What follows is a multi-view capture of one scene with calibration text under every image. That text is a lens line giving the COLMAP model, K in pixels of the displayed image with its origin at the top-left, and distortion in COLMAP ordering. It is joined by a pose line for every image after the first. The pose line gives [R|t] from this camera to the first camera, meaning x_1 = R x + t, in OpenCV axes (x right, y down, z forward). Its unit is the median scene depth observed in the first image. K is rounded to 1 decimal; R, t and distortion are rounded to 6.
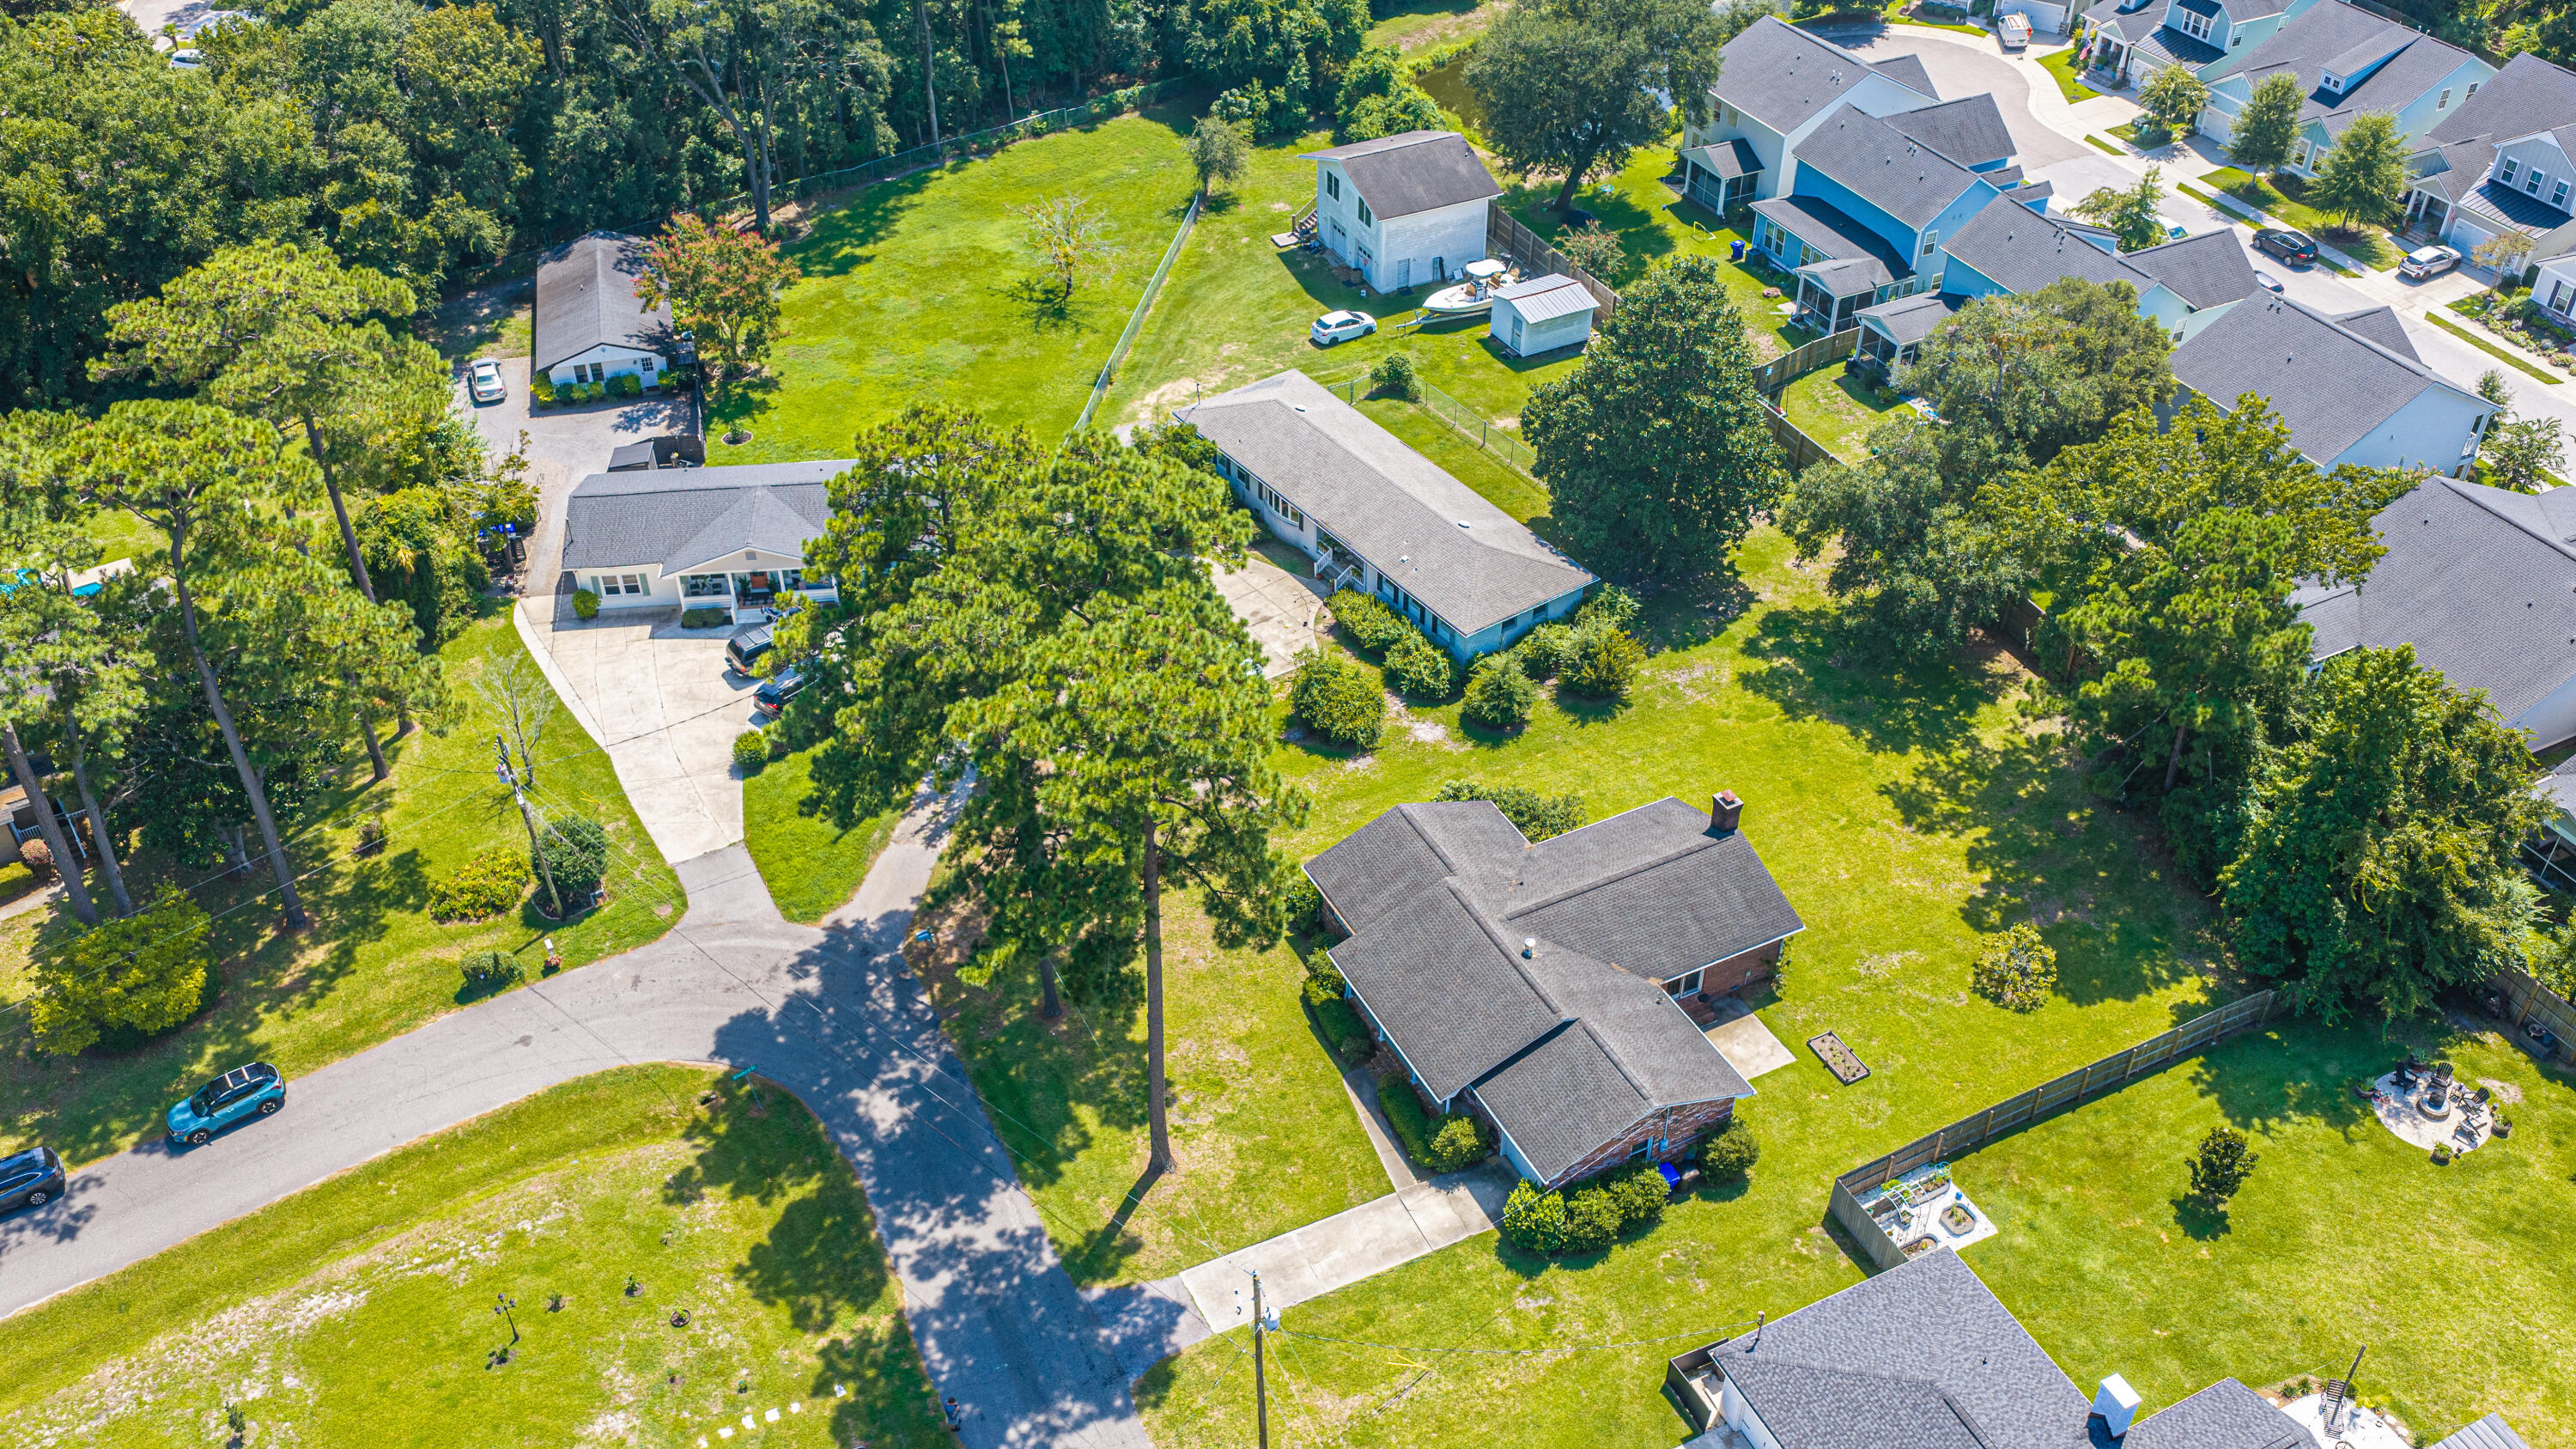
lens RADIAL K [[2132.7, 0, 1293.7], [0, 2132.7, 720.8], [0, 0, 1]] dist [0.025486, -0.052002]
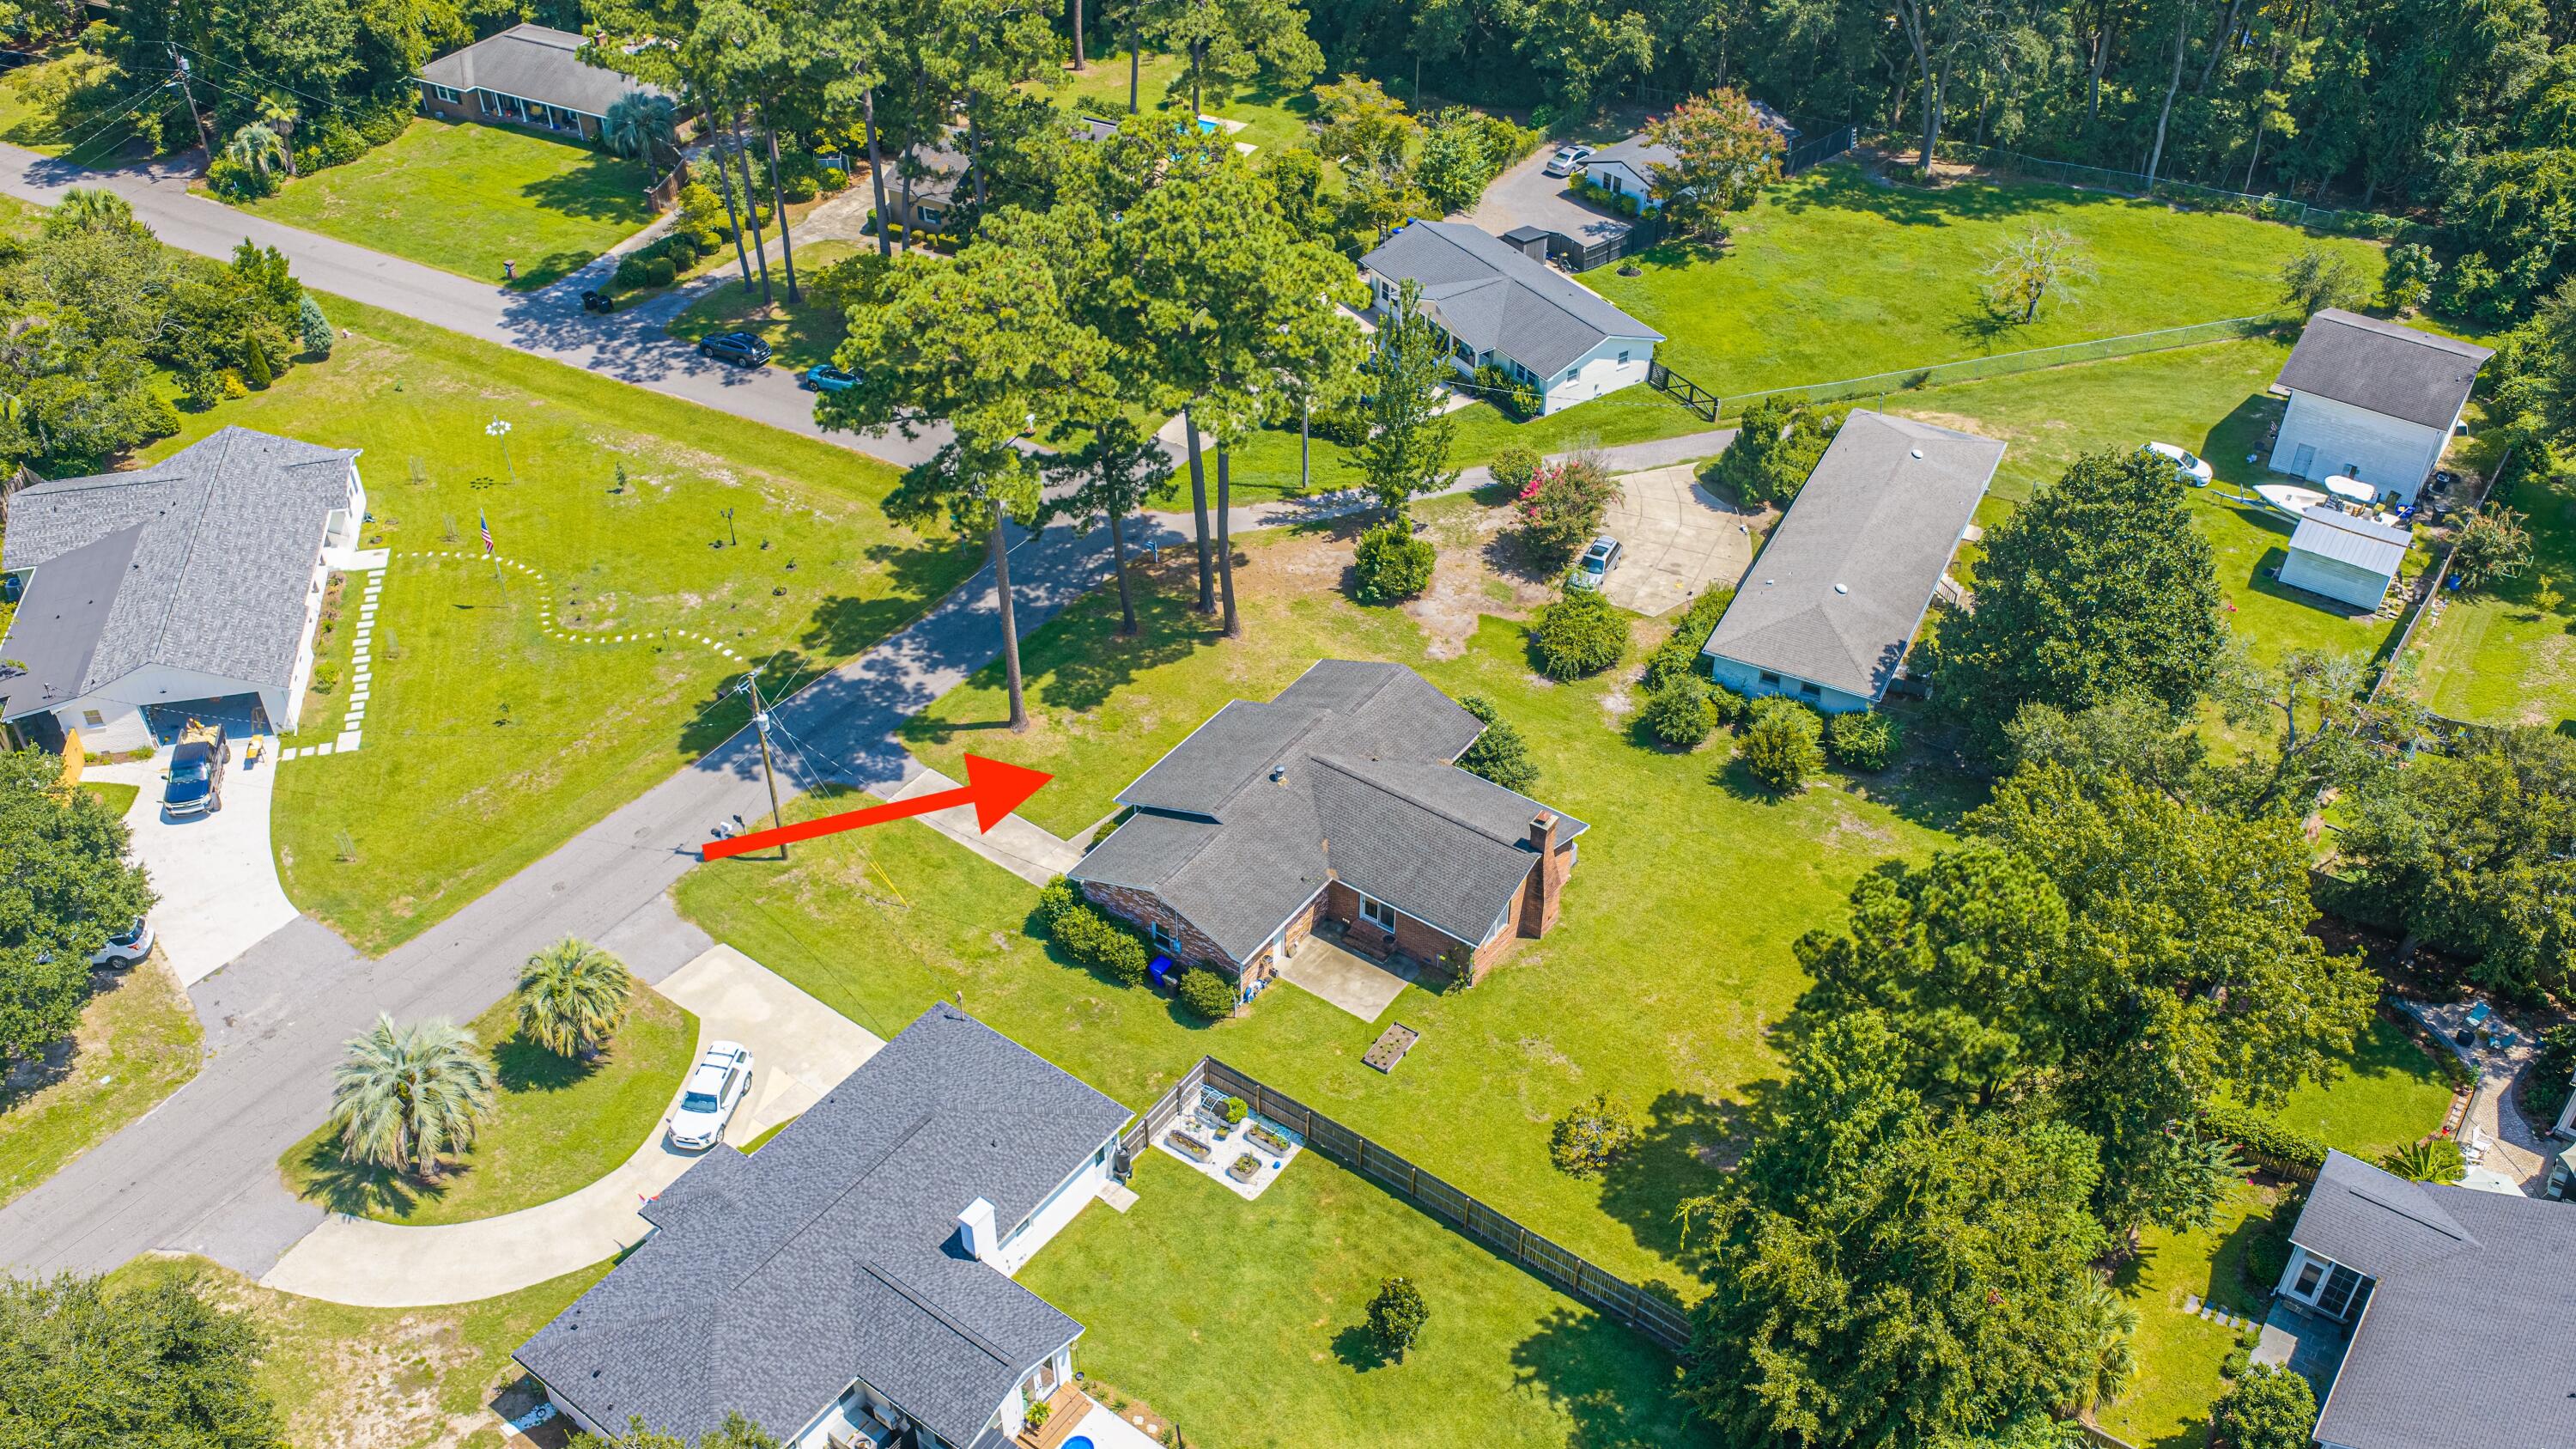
lens RADIAL K [[2136.8, 0, 1295.6], [0, 2136.8, 724.3], [0, 0, 1]] dist [-0.002582, -0.007084]
pose [[0.465279, 0.547637, -0.695420, 0.782234], [-0.545477, 0.796127, 0.261985, -0.188617], [0.697116, 0.257440, 0.669145, 0.224858]]
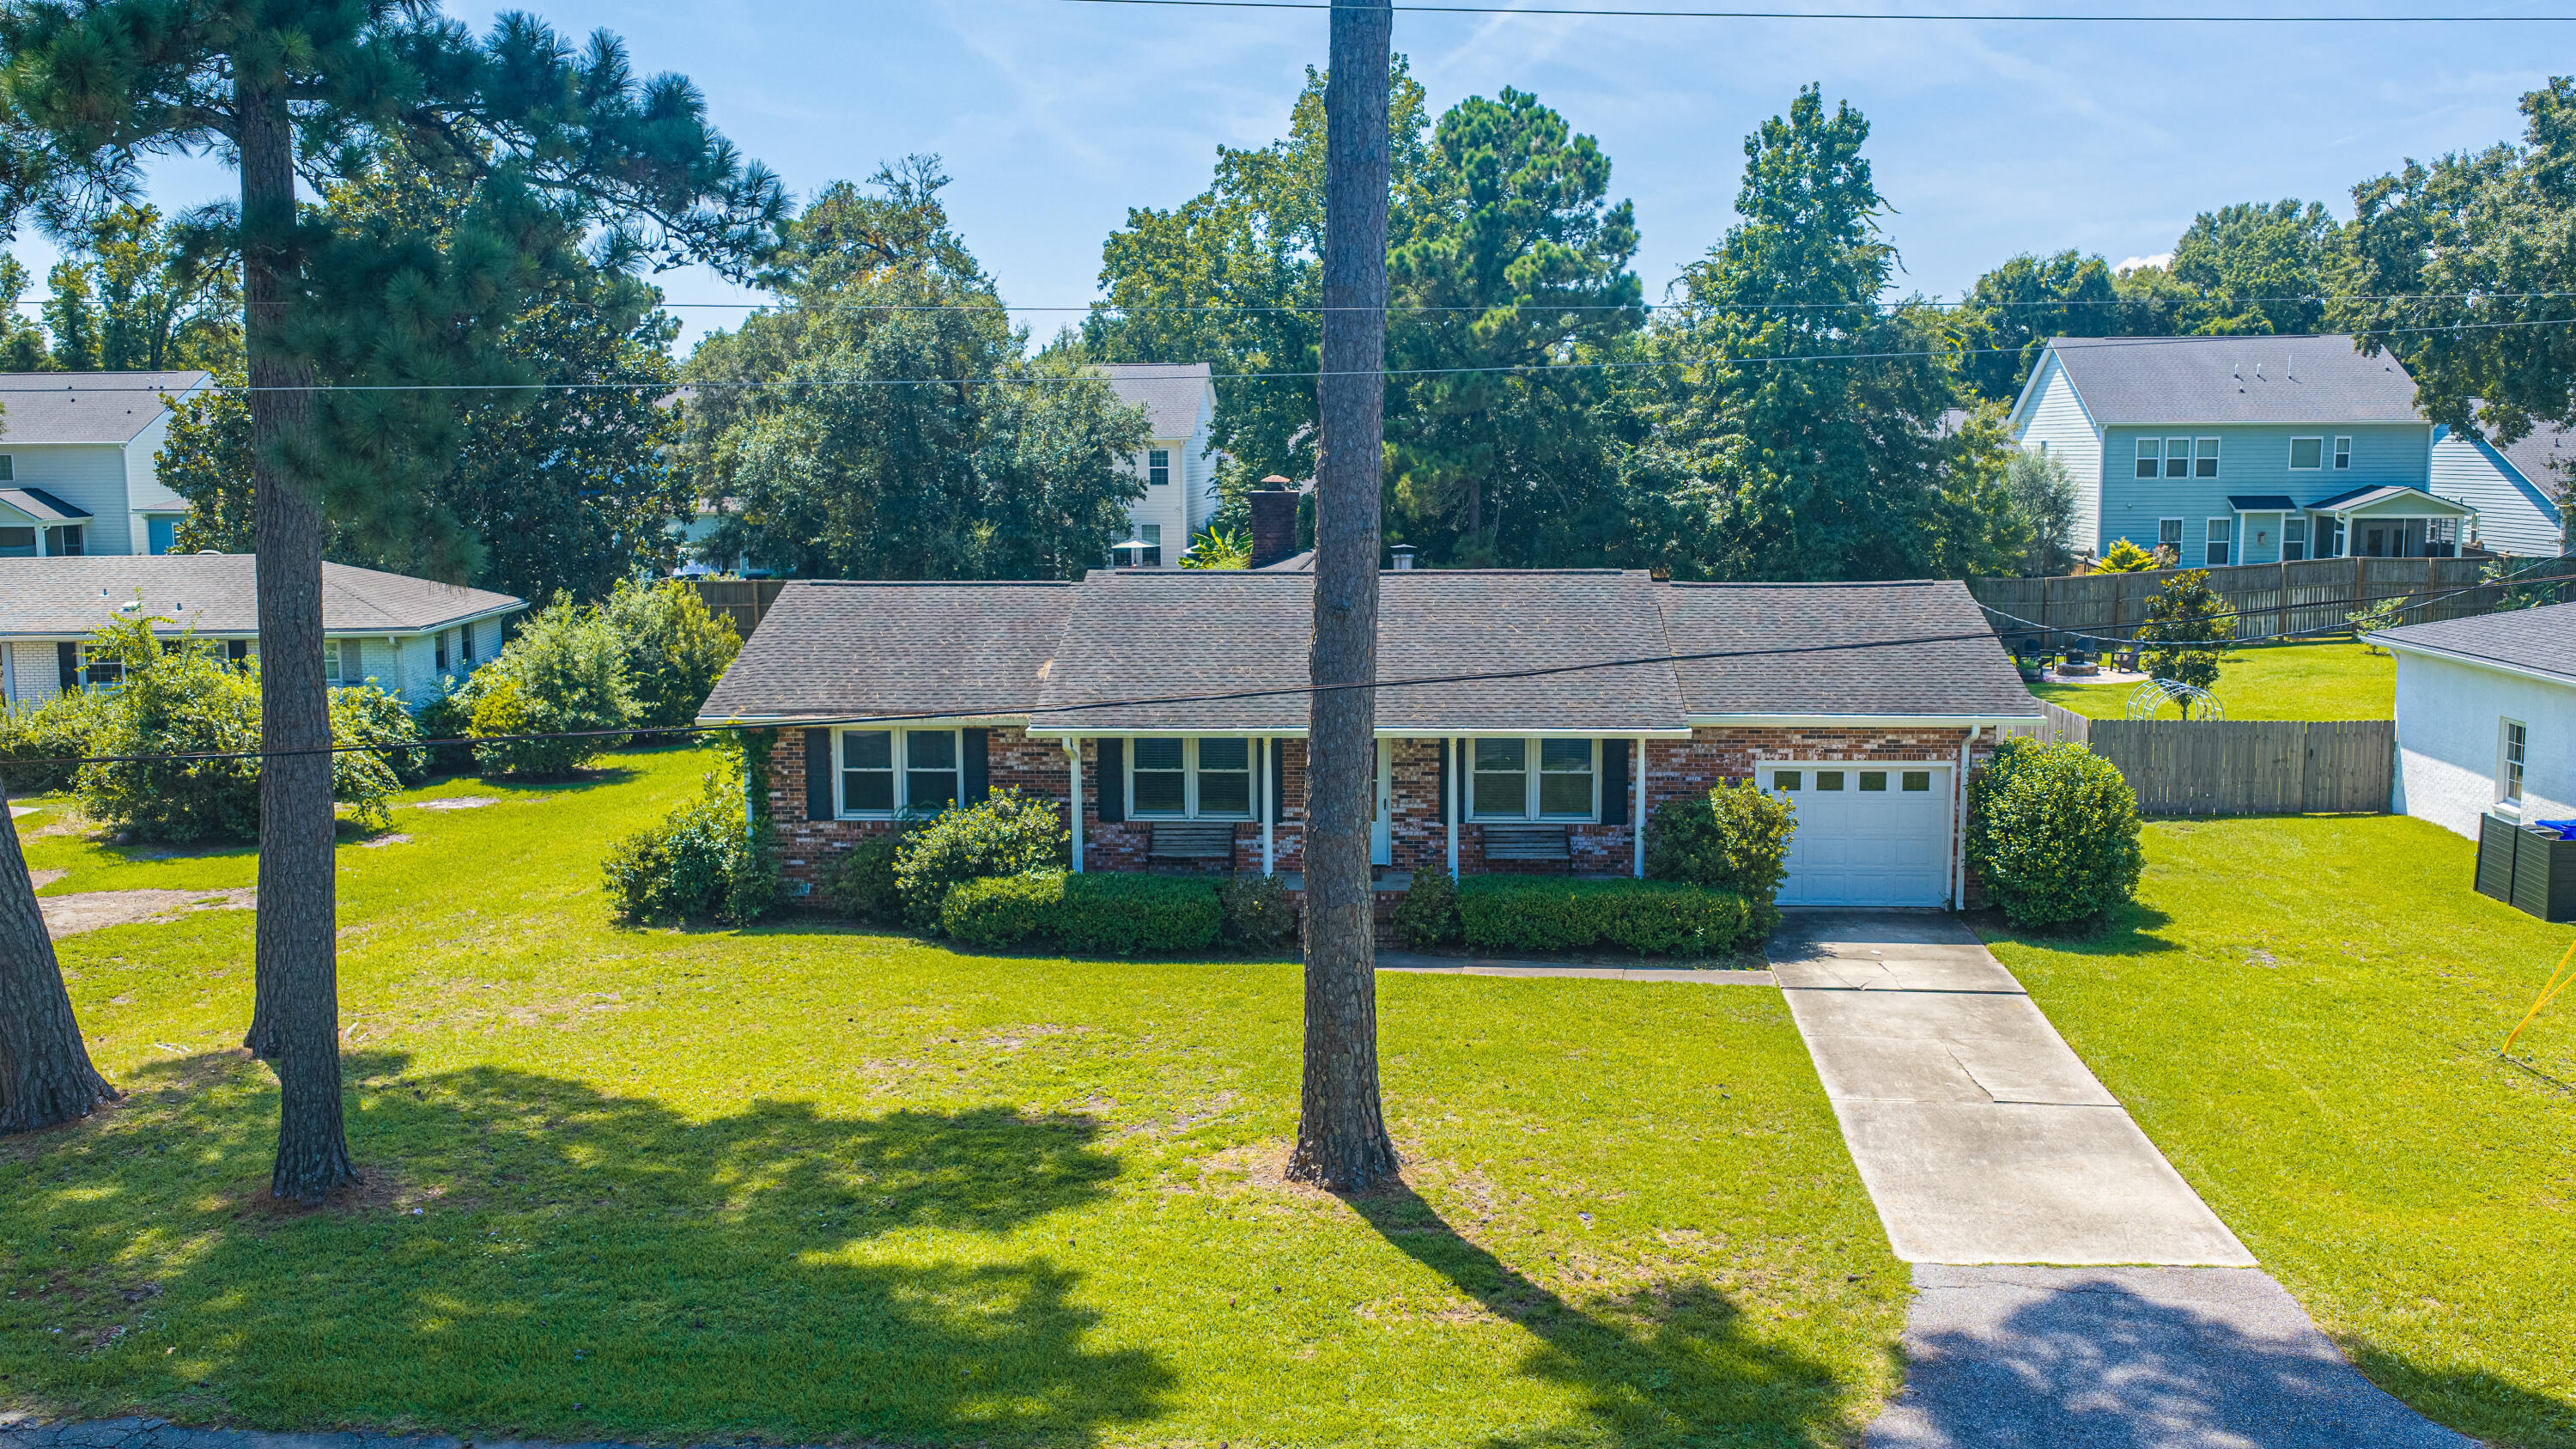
lens RADIAL K [[2100.4, 0, 1290.2], [0, 2100.4, 714.2], [0, 0, 1]] dist [0.004400, -0.019006]
pose [[0.506316, -0.092553, 0.857367, -0.230591], [0.533399, 0.814825, -0.227037, 0.186726], [-0.677591, 0.572272, 0.461926, 0.747301]]
